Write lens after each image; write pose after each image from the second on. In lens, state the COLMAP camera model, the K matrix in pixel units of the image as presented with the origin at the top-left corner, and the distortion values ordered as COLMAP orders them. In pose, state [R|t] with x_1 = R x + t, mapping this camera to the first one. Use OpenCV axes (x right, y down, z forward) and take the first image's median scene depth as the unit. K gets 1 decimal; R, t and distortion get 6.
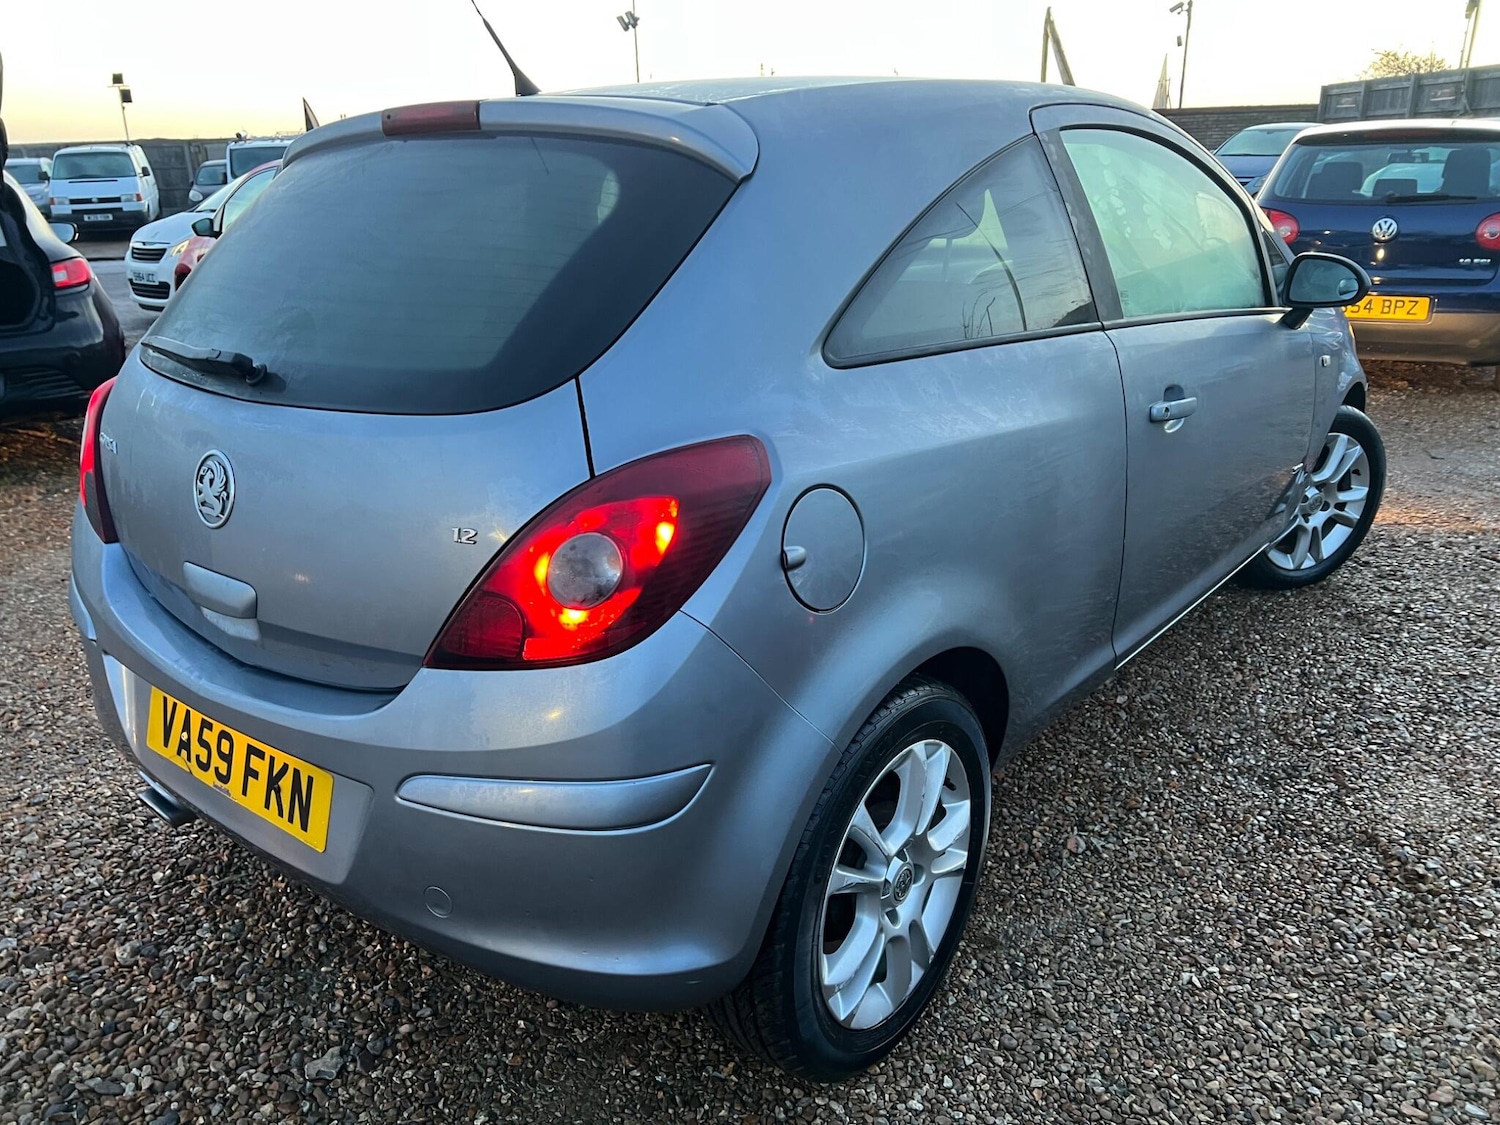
lens RADIAL K [[1115.0, 0, 748.4], [0, 1115.0, 574.8], [0, 0, 1]] dist [0.058863, -0.062756]
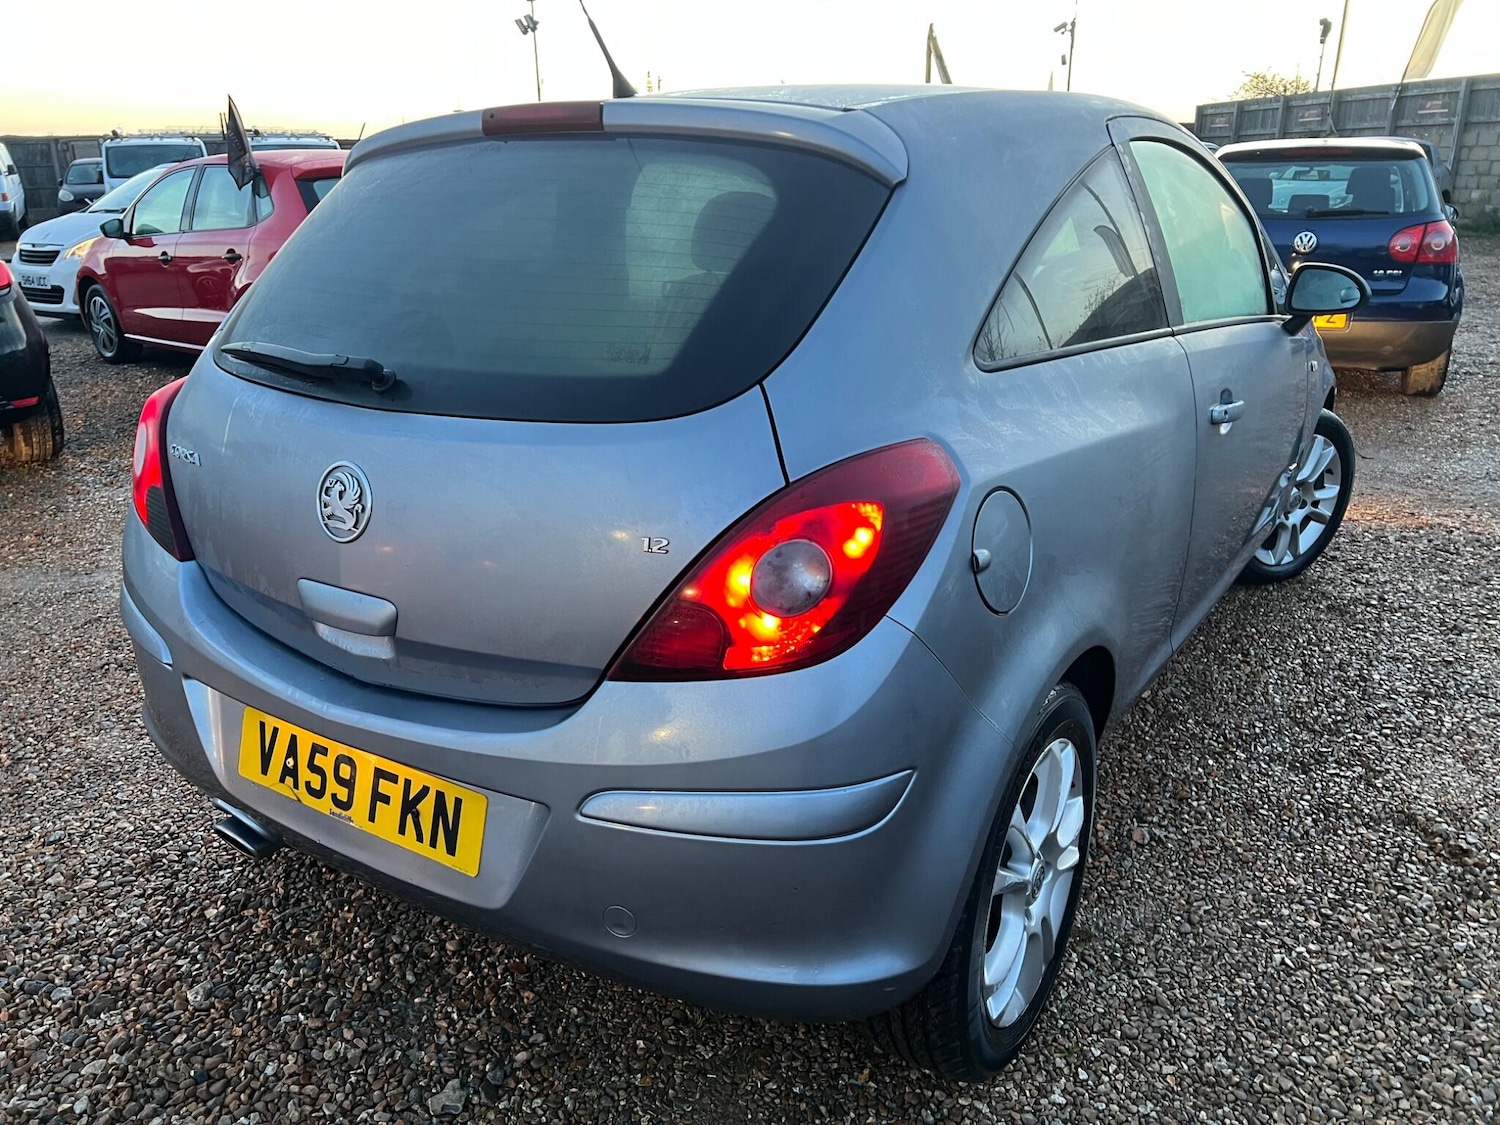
lens RADIAL K [[1112.9, 0, 754.4], [0, 1112.9, 576.6], [0, 0, 1]] dist [0.060056, -0.065107]
pose [[0.994427, -0.021340, 0.103243, -0.182274], [0.021831, 0.999755, -0.003633, -0.001222], [-0.103140, 0.005866, 0.994650, 0.015087]]
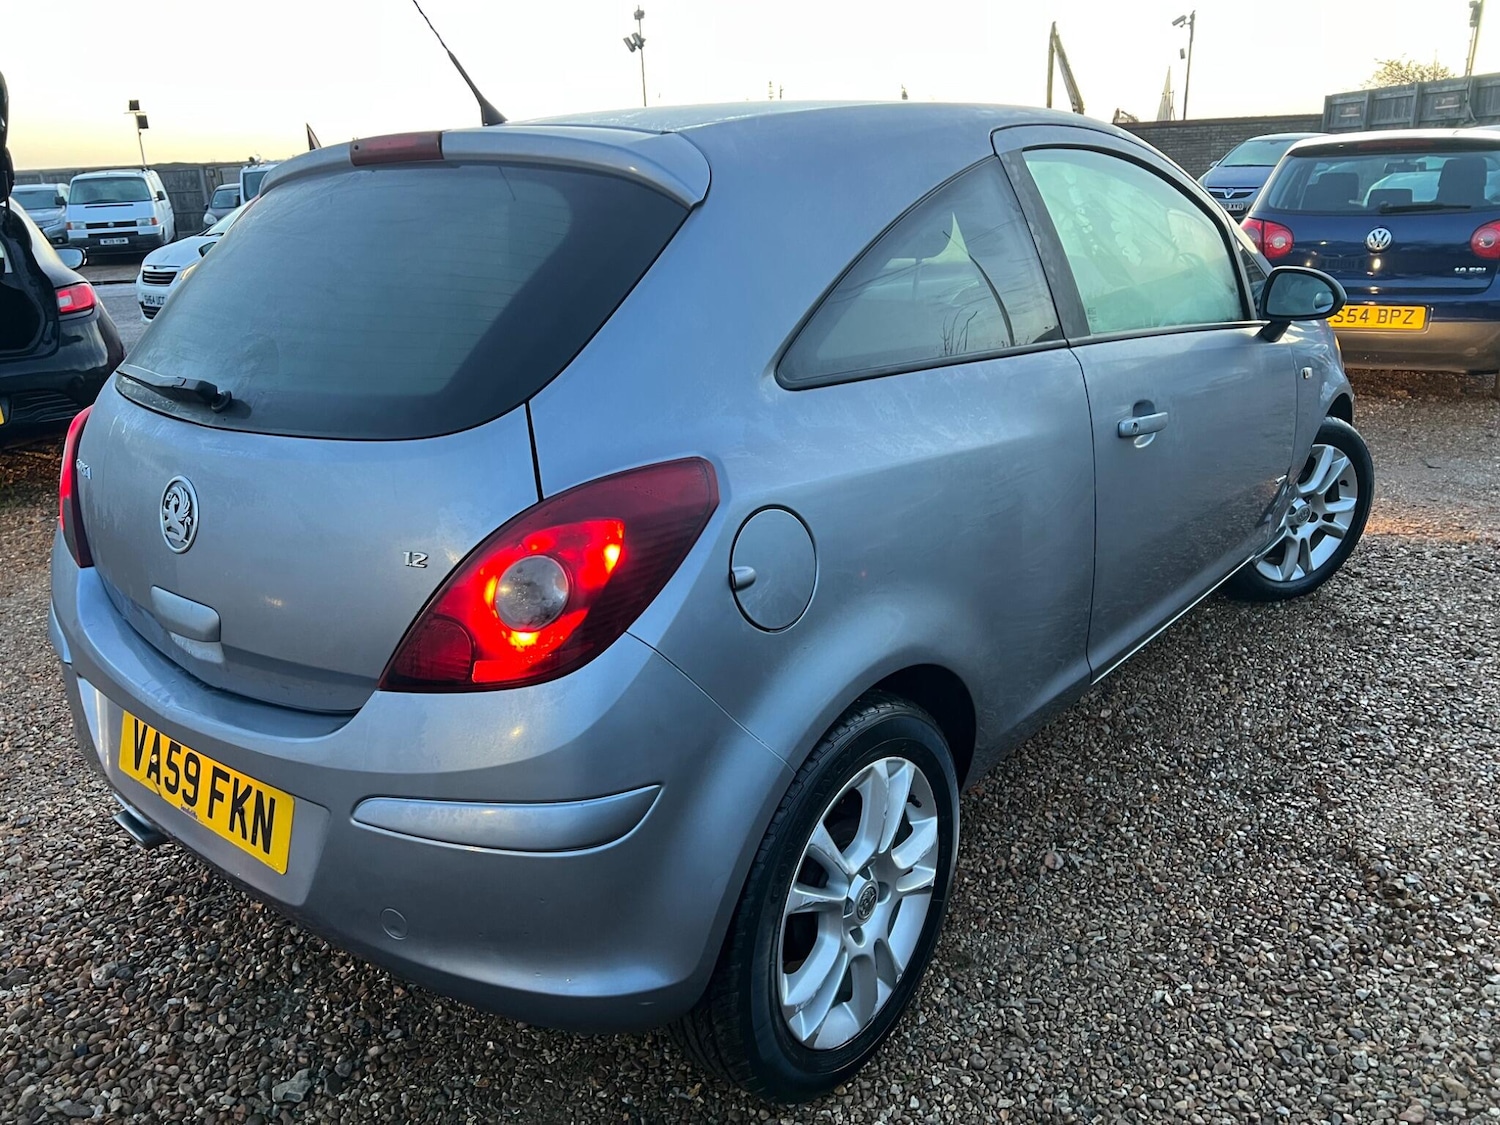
lens RADIAL K [[1114.9, 0, 750.0], [0, 1114.9, 562.5], [0, 0, 1]] dist [0.062303, -0.067643]
pose [[0.999897, -0.008454, -0.011572, 0.040777], [0.008193, 0.999715, -0.022410, -0.004614], [0.011758, 0.022313, 0.999682, -0.006369]]
